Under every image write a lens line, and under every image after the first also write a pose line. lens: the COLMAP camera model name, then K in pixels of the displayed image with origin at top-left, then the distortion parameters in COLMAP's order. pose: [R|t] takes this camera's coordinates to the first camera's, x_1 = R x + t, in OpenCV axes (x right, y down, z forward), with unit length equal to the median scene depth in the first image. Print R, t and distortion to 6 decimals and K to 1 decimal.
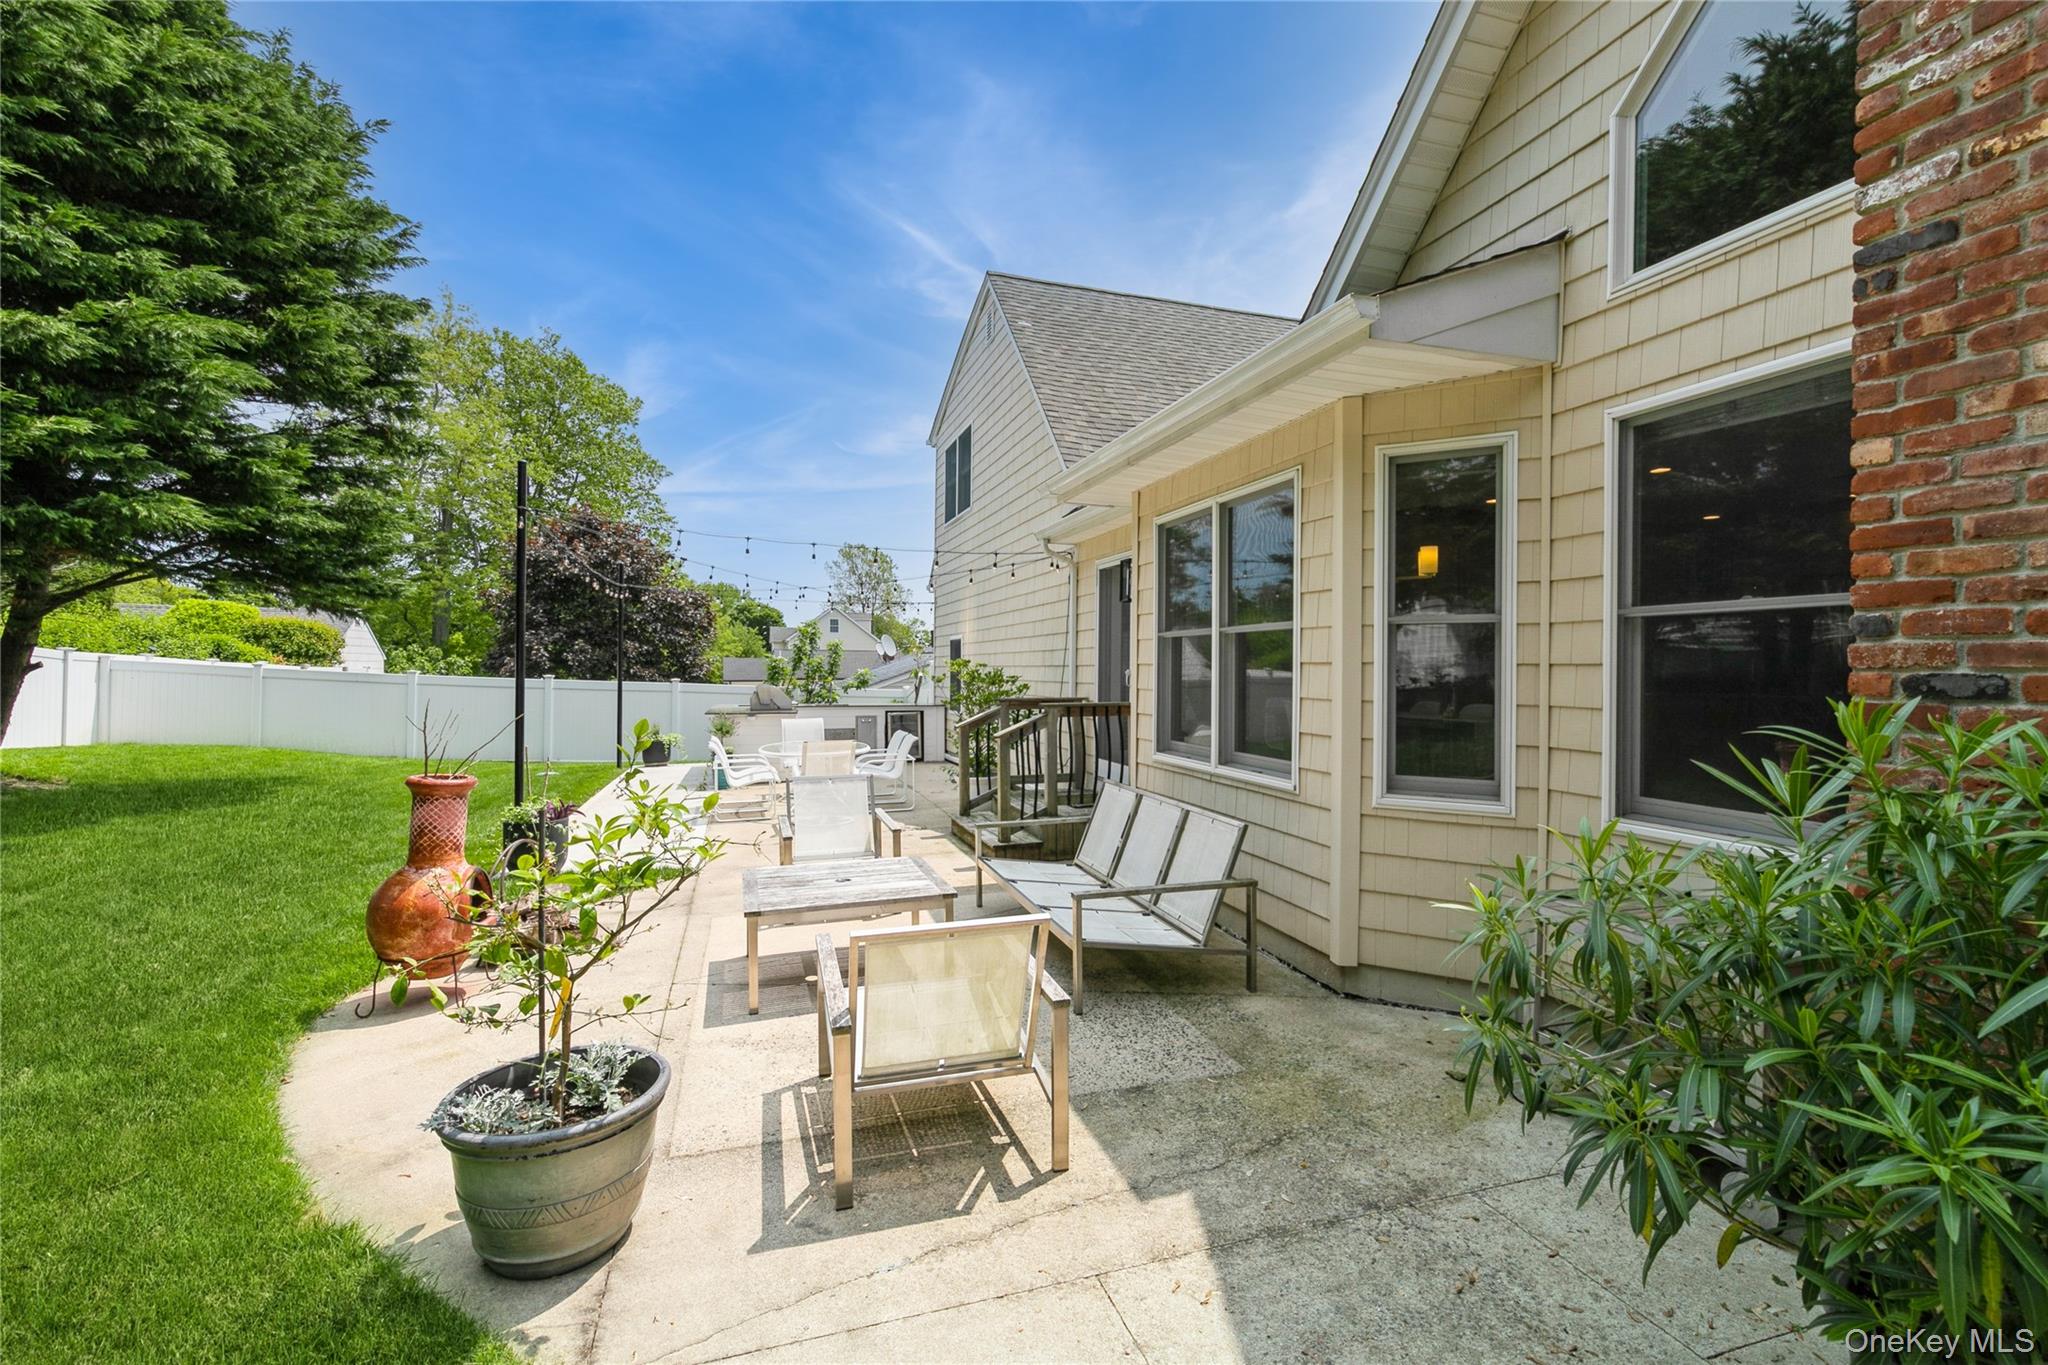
lens RADIAL K [[914.3, 0, 1023.7], [0, 914.3, 678.6], [0, 0, 1]] dist [0.000067, -0.000109]
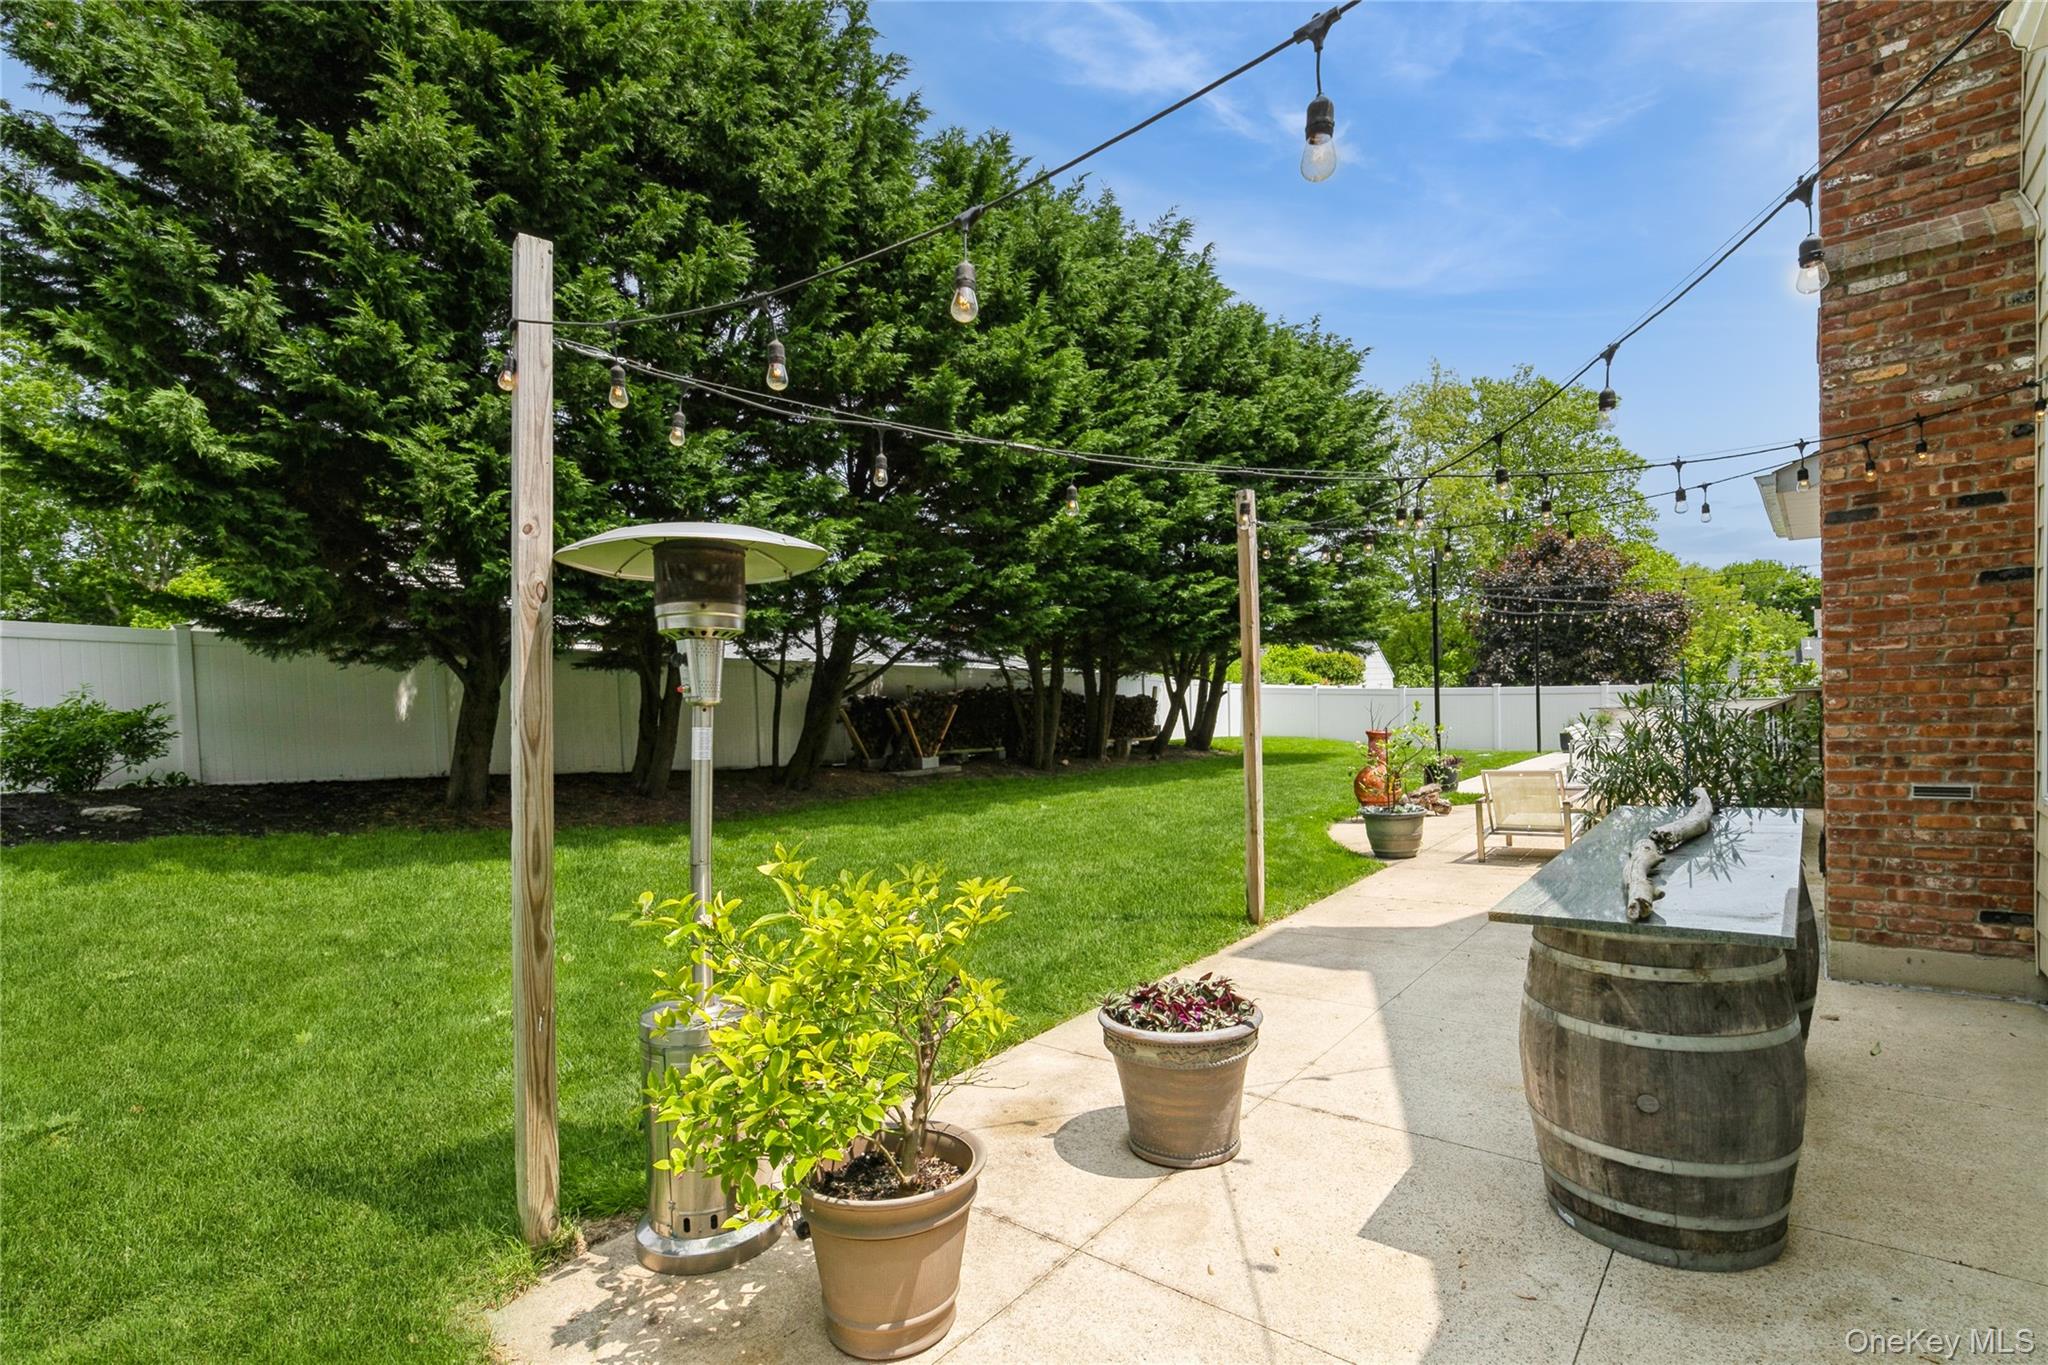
lens RADIAL K [[936.7, 0, 1003.2], [0, 936.7, 738.3], [0, 0, 1]] dist [0.000390, -0.000027]
pose [[0.524767, 0.000606, -0.851245, 0.194606], [0.045778, 0.998533, 0.028931, 0.002311], [0.850014, -0.054150, 0.523970, -0.234865]]
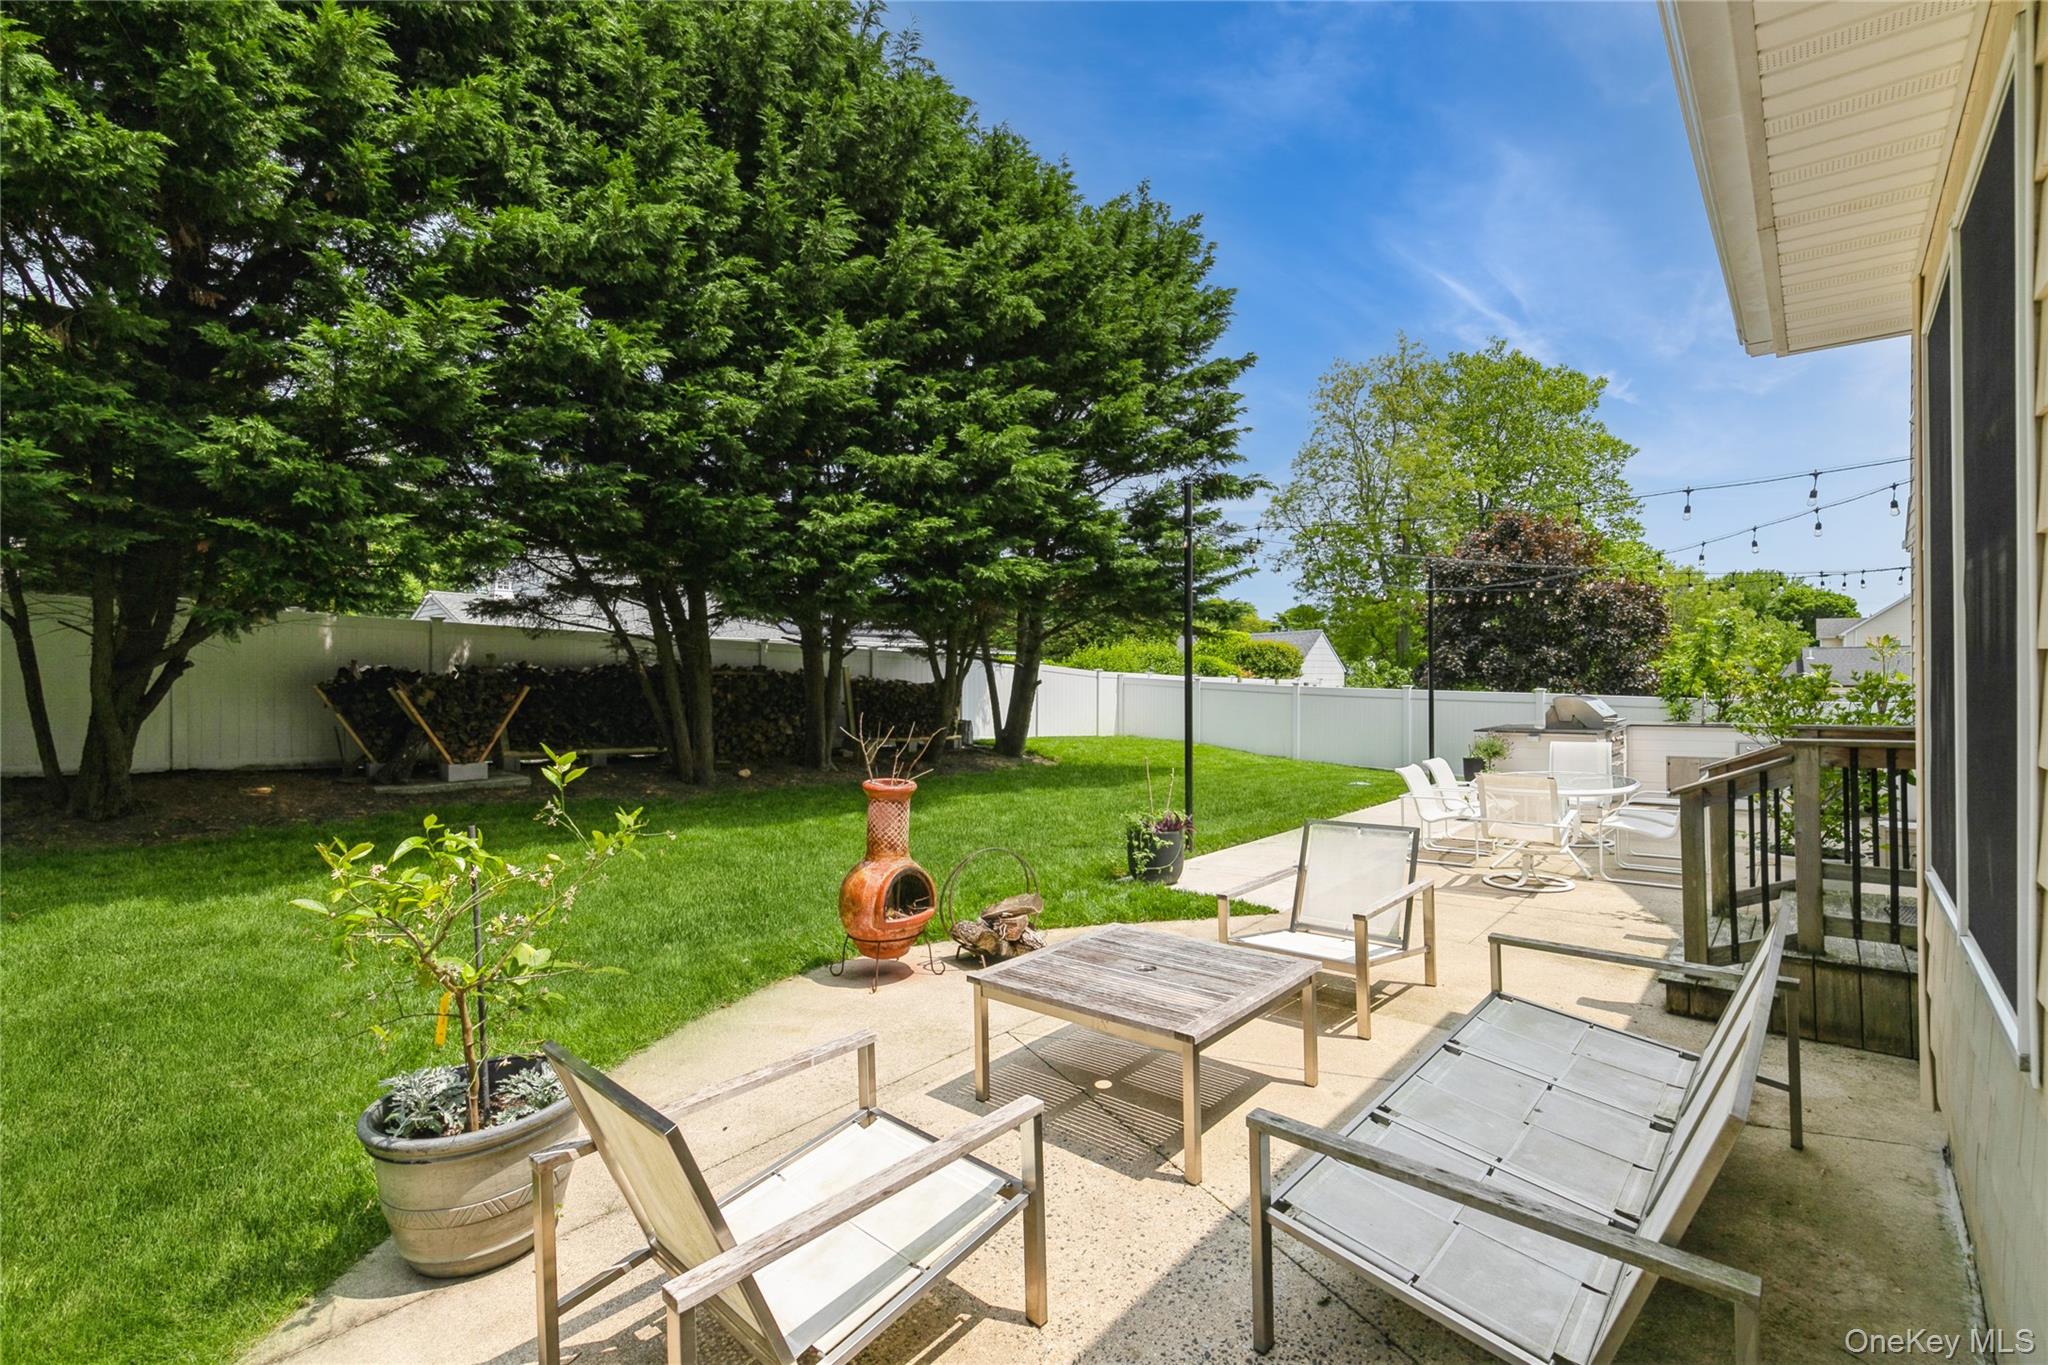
lens RADIAL K [[883.3, 0, 1019.0], [0, 883.3, 676.3], [0, 0, 1]] dist [0.000832, 0.000017]
pose [[0.508658, -0.015185, -0.860835, 0.079032], [0.005416, 0.999881, -0.014438, -0.001595], [0.860952, 0.002682, 0.508679, 0.116171]]
